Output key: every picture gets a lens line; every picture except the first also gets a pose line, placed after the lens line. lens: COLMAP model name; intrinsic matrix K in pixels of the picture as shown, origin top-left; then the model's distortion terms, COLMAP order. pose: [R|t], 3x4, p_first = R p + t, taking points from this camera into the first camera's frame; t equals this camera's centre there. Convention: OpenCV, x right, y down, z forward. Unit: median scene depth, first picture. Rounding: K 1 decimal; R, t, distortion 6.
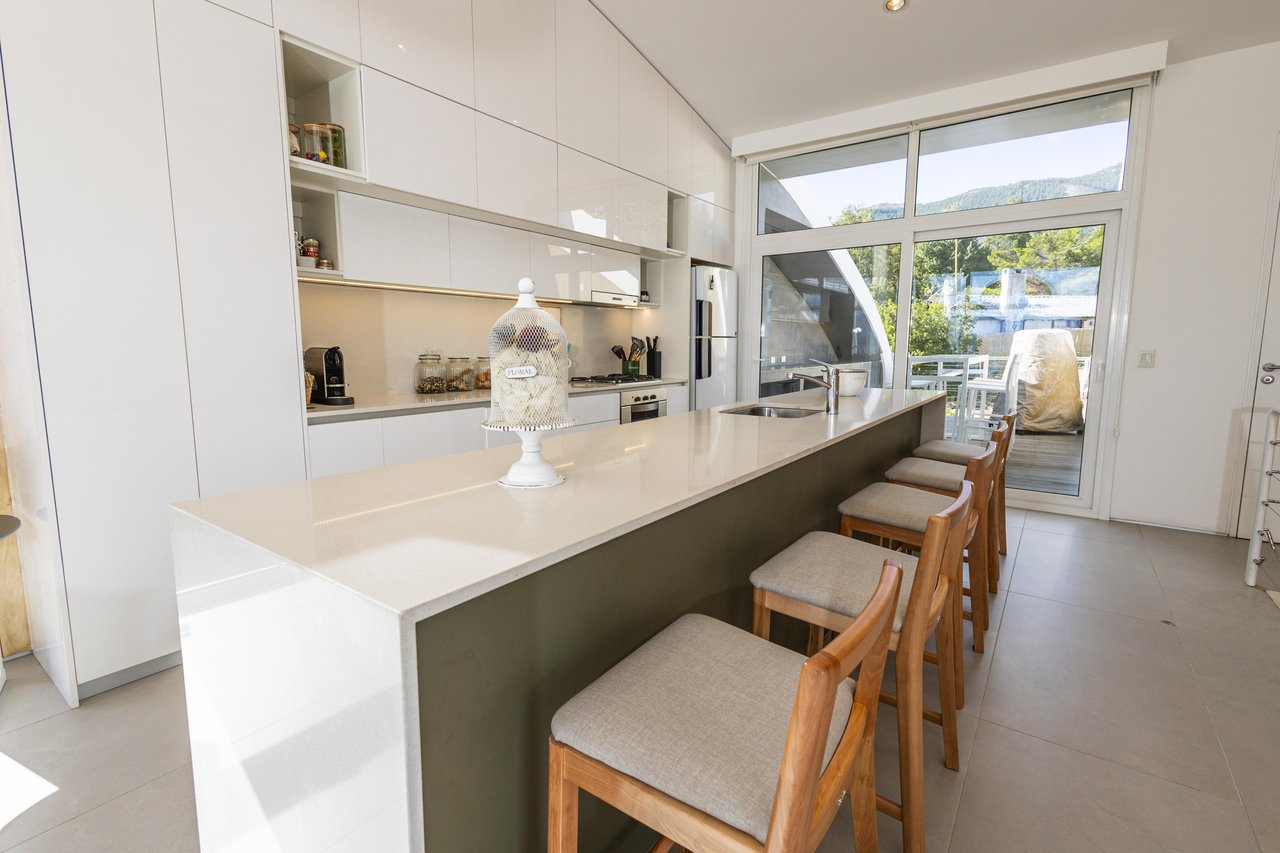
lens RADIAL K [[589.2, 0, 644.1], [0, 589.2, 422.8], [0, 0, 1]] dist [0.012897, -0.003279]
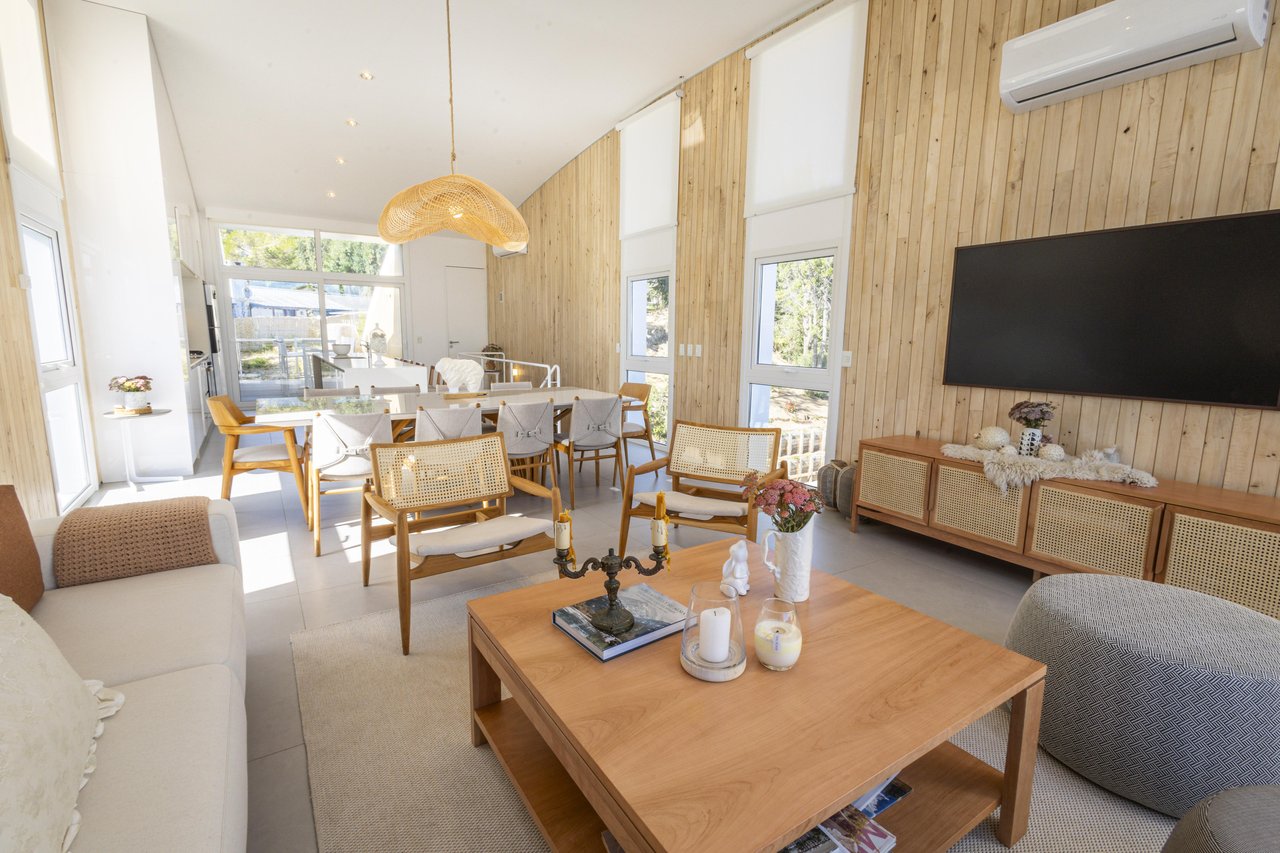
lens RADIAL K [[589.2, 0, 638.1], [0, 589.2, 430.7], [0, 0, 1]] dist [0.012897, -0.003279]
pose [[0.368980, -0.142506, 0.918448, -1.039657], [0.104493, 0.988271, 0.111360, 0.081210], [-0.923545, 0.054882, 0.379543, -0.727833]]
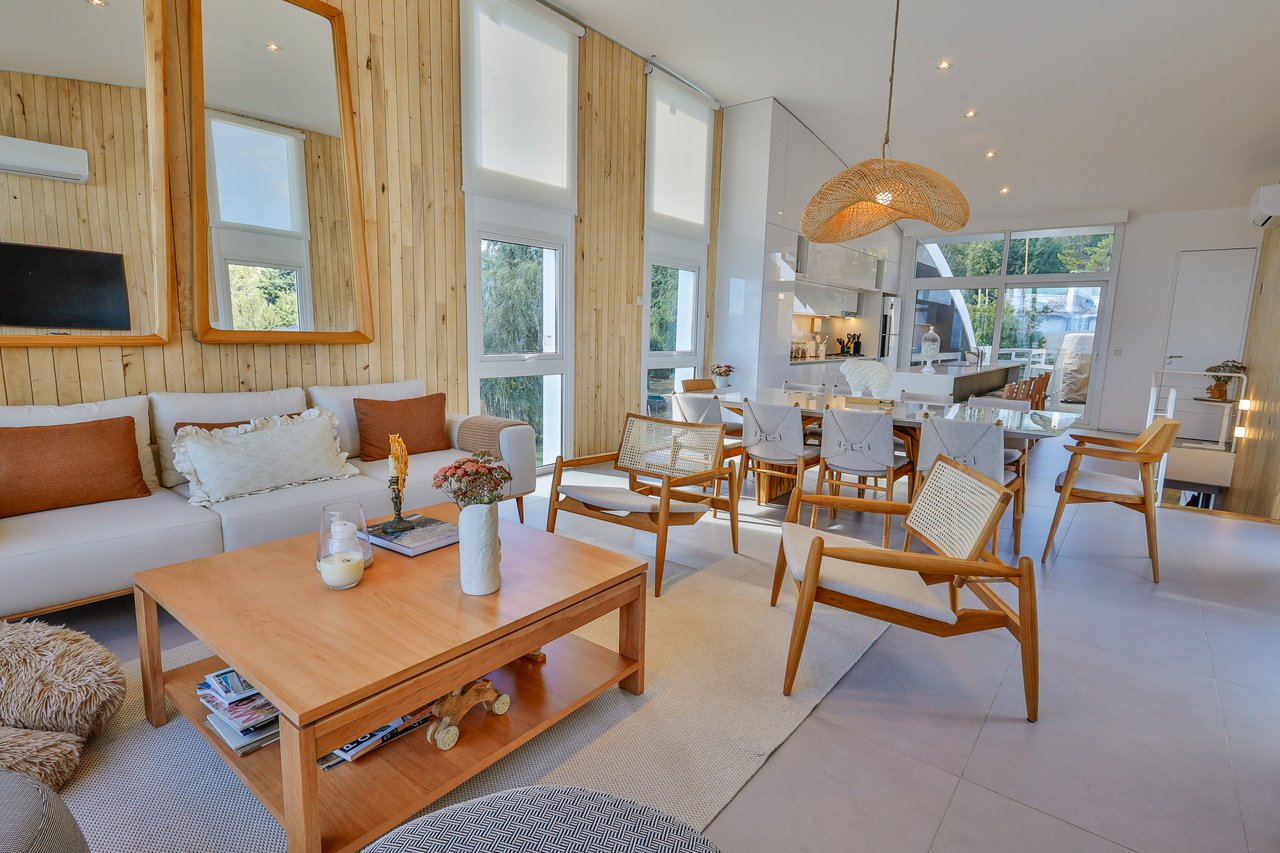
lens RADIAL K [[628.6, 0, 642.2], [0, 628.6, 429.5], [0, 0, 1]] dist [0.006146, -0.002588]
pose [[0.998104, 0.032869, -0.052034, -0.559194], [-0.031622, 0.999197, 0.024606, 0.130673], [0.052801, -0.022914, 0.998342, -1.042976]]
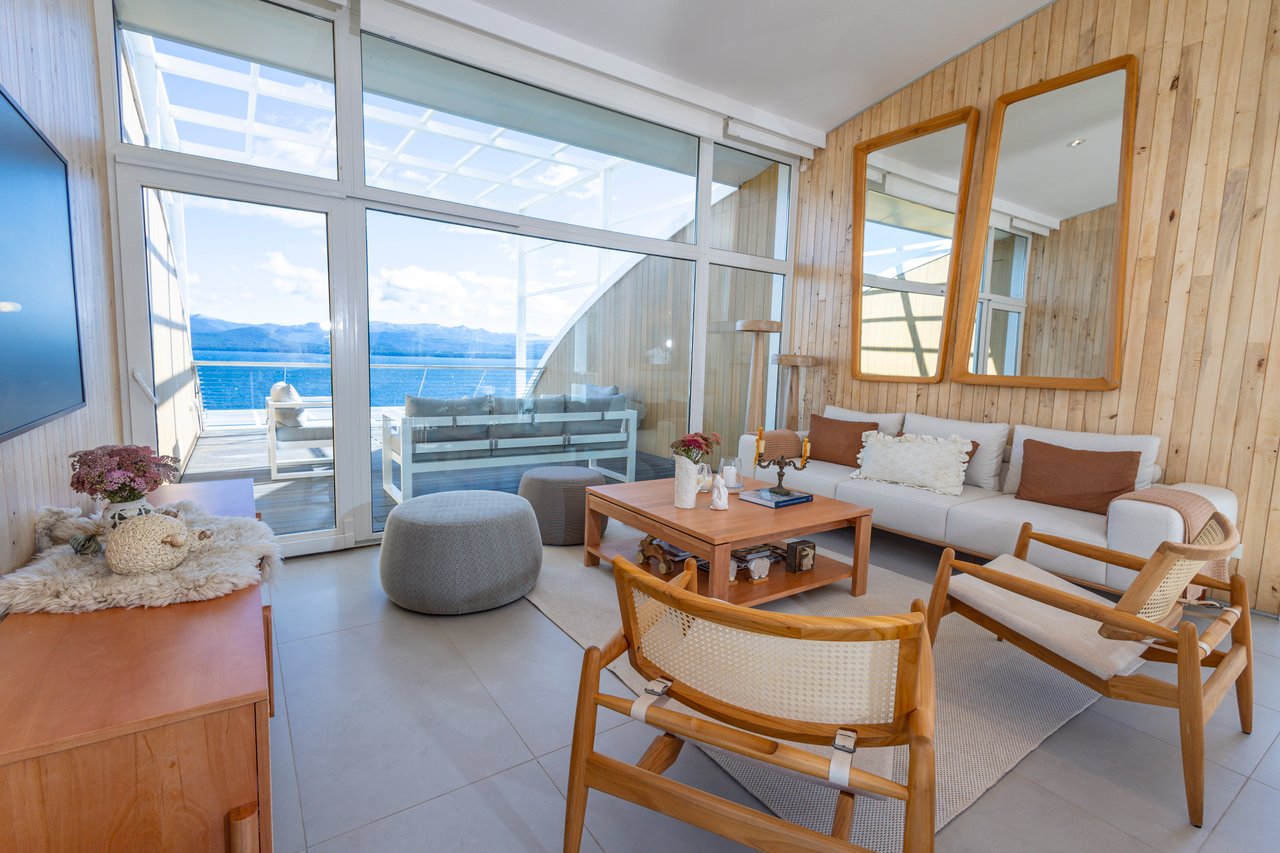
lens RADIAL K [[589.2, 0, 648.4], [0, 589.2, 425.1], [0, 0, 1]] dist [0.012897, -0.003279]
pose [[-0.340924, 0.095319, -0.935246, -0.094980], [-0.150594, 0.976462, 0.154416, 0.064621], [0.927951, 0.193486, -0.318544, -0.527582]]
